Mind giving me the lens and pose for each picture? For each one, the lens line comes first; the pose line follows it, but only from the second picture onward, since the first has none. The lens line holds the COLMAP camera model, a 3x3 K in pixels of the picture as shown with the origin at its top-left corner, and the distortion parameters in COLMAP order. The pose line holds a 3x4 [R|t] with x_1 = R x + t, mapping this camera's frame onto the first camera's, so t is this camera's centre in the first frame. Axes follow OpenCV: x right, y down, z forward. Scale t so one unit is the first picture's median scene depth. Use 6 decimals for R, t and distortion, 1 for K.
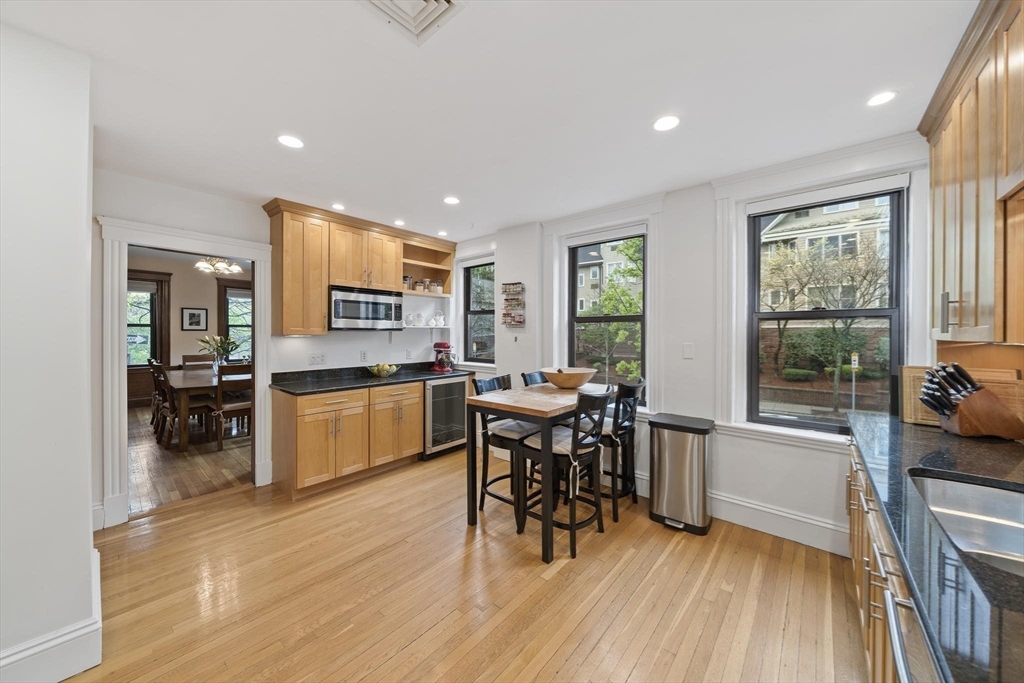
lens RADIAL K [[362.8, 0, 516.9], [0, 362.8, 330.3], [0, 0, 1]] dist [-0.001167, 0.000002]
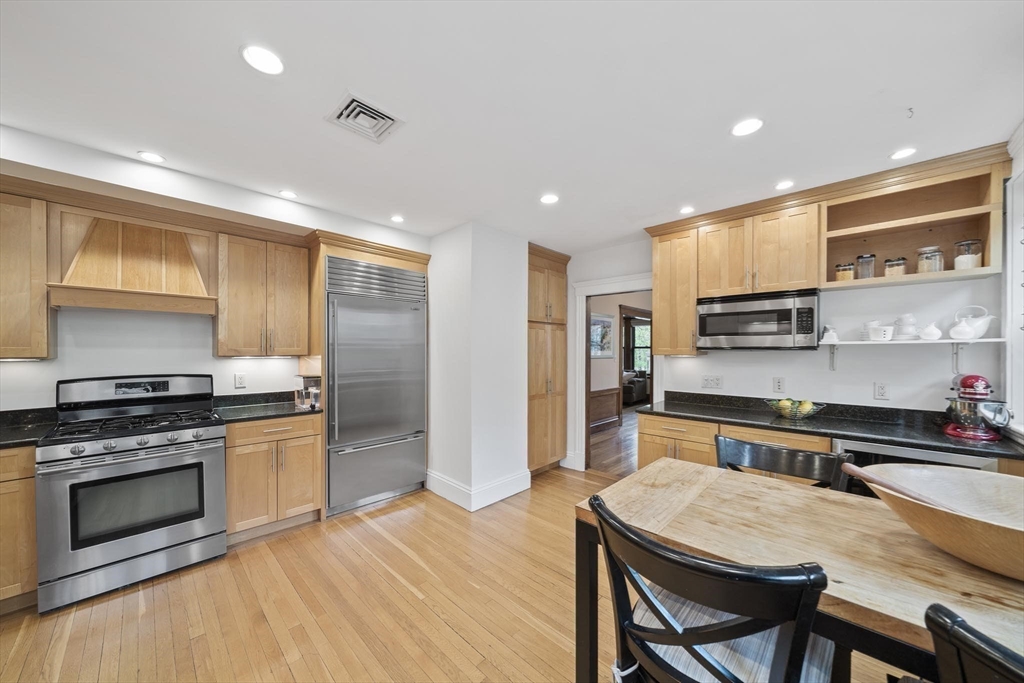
lens RADIAL K [[354.9, 0, 514.4], [0, 354.9, 351.8], [0, 0, 1]] dist [-0.001549, -0.000098]
pose [[-0.064566, -0.004243, -0.997904, 0.328239], [0.003549, 0.999984, -0.004481, 0.005549], [0.997907, -0.003831, -0.064550, 0.525916]]
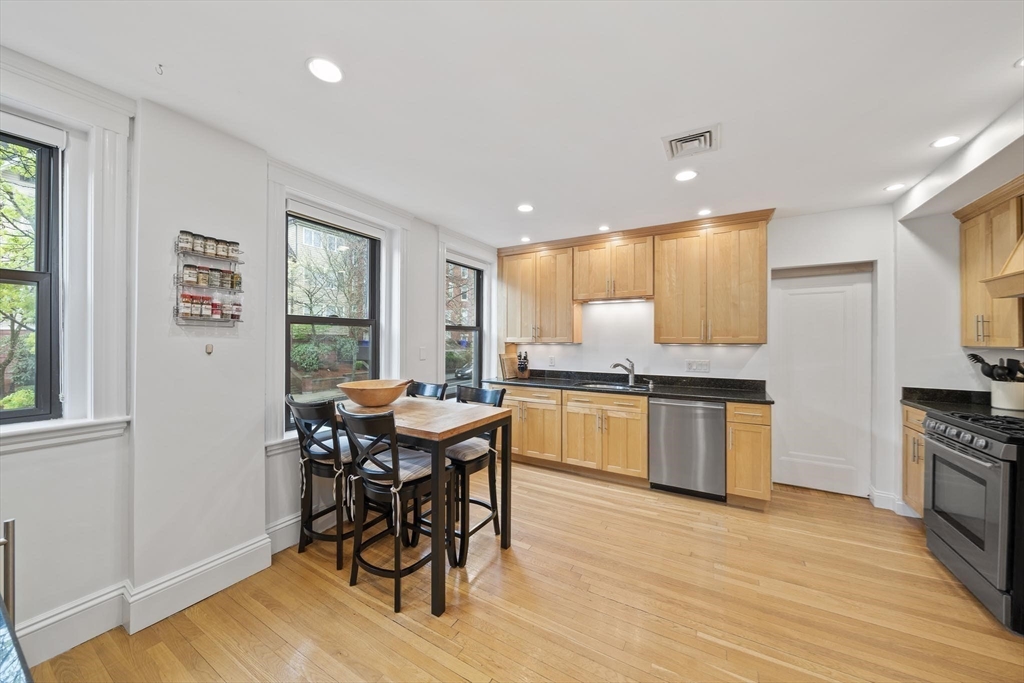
lens RADIAL K [[351.0, 0, 512.0], [0, 351.0, 341.5], [0, 0, 1]] dist [-0.006154, 0.000025]
pose [[-0.157384, -0.007346, 0.987510, -0.558024], [-0.013005, 0.999901, 0.005365, 0.006854], [-0.987452, -0.011998, -0.157464, 0.652148]]
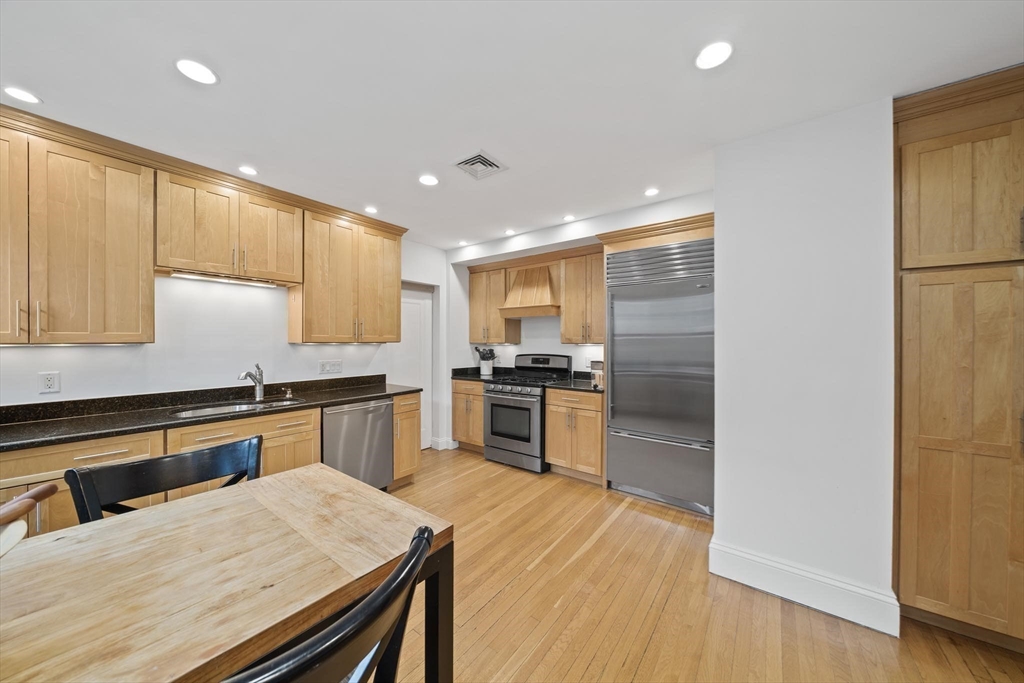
lens RADIAL K [[351.0, 0, 512.0], [0, 351.0, 341.5], [0, 0, 1]] dist [-0.006154, 0.000025]
pose [[-0.998973, -0.006988, -0.044760, -0.126933], [-0.006665, 0.999951, -0.007359, 0.012209], [0.044809, -0.007053, -0.998971, 0.900436]]
